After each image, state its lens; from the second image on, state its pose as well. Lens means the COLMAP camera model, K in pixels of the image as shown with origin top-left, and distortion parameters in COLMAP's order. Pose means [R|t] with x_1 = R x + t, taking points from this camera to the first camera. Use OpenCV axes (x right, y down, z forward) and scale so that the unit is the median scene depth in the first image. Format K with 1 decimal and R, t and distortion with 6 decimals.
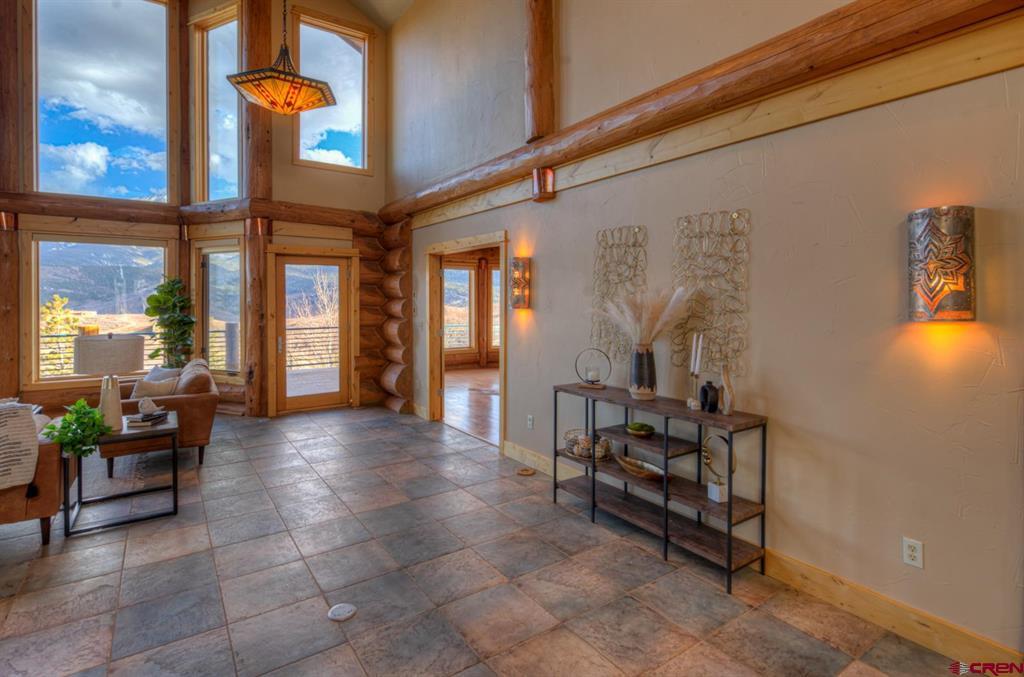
lens RADIAL K [[504.0, 0, 512.1], [0, 504.0, 303.2], [0, 0, 1]] dist [0.001282, 0.000528]
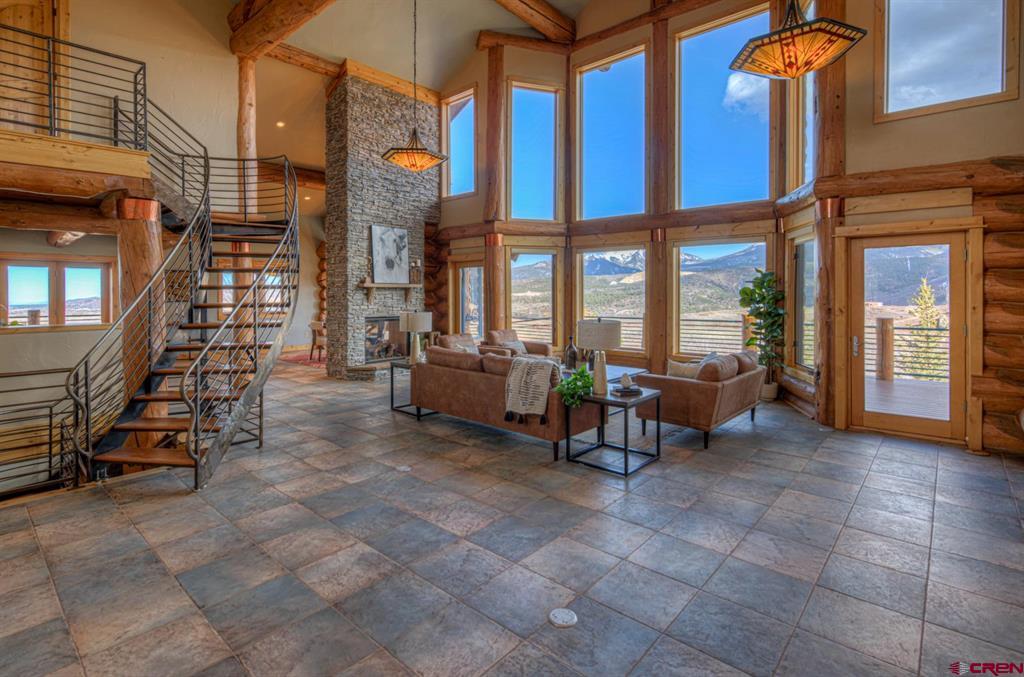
lens RADIAL K [[502.2, 0, 512.1], [0, 502.2, 294.4], [0, 0, 1]] dist [0.000354, -0.000237]
pose [[0.239319, 0.004868, -0.970929, 0.215760], [-0.005955, 0.999976, 0.003546, -0.002172], [0.970923, 0.004933, 0.239342, 0.257580]]
